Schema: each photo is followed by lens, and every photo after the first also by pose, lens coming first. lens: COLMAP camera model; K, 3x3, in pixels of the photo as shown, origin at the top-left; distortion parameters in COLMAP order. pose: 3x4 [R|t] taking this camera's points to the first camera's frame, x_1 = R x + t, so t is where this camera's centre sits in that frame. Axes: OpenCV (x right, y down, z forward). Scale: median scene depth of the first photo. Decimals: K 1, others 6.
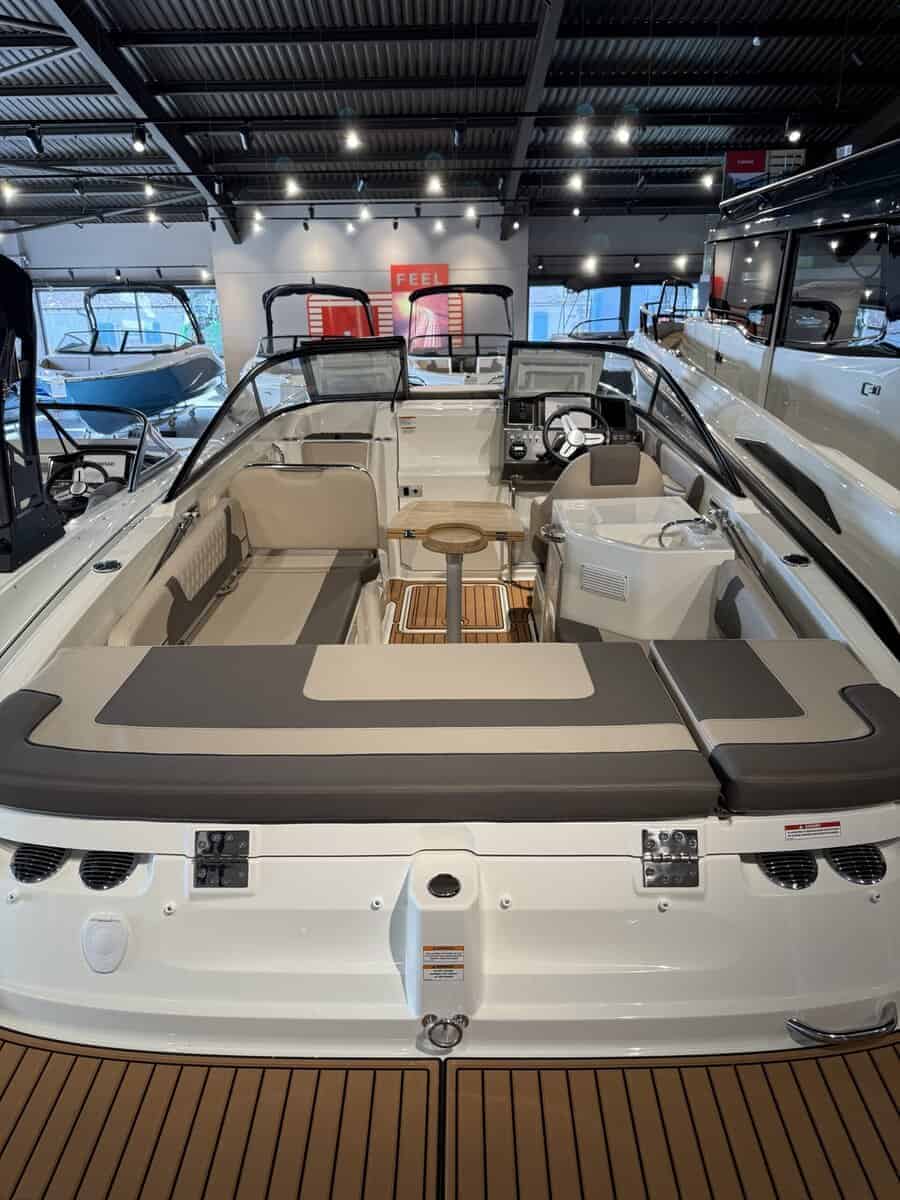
lens RADIAL K [[868.8, 0, 445.2], [0, 868.8, 601.6], [0, 0, 1]] dist [0.004501, -0.002296]
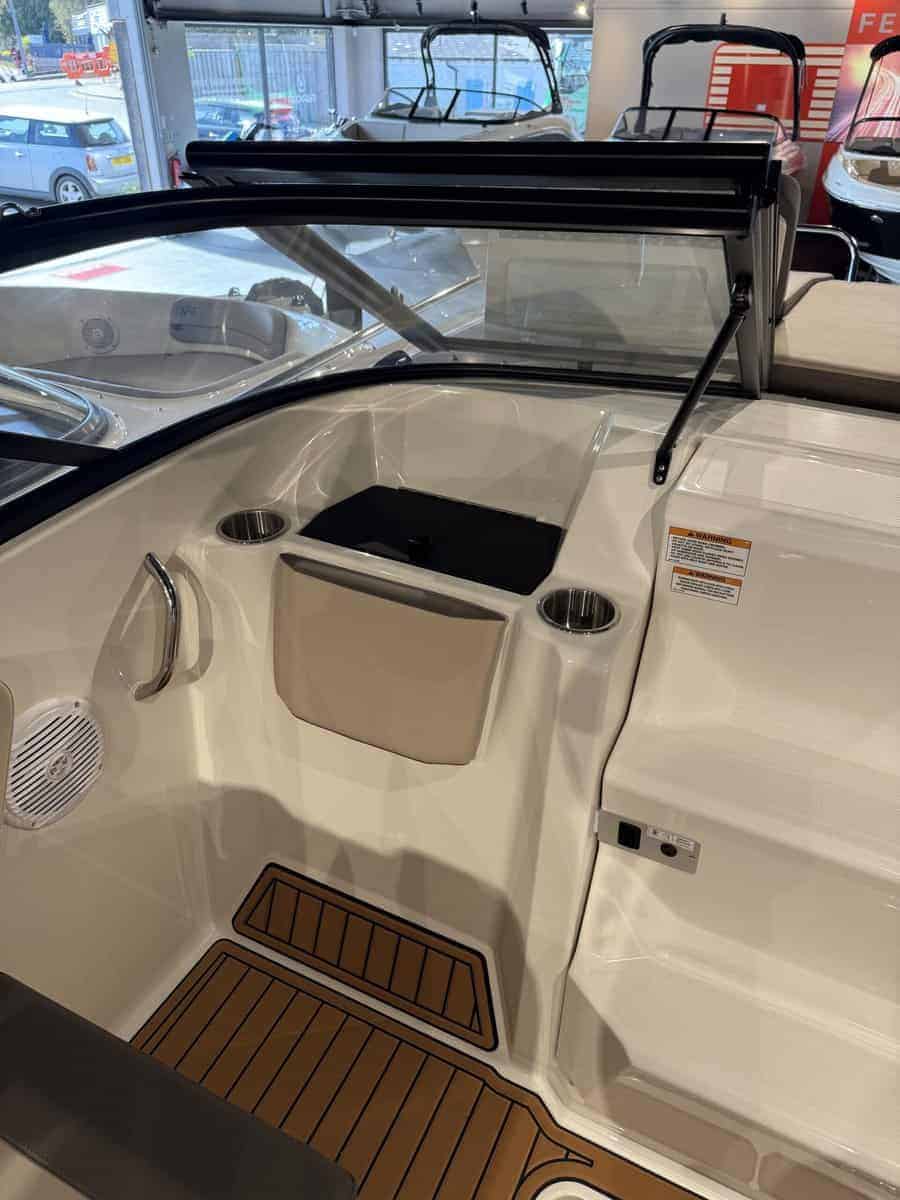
lens RADIAL K [[868.8, 0, 445.2], [0, 868.8, 601.6], [0, 0, 1]] dist [0.004501, -0.002296]
pose [[0.906947, 0.247109, -0.341152, -0.006851], [-0.165191, 0.953632, 0.251592, -0.070010], [0.387504, -0.171825, 0.905713, 0.218314]]
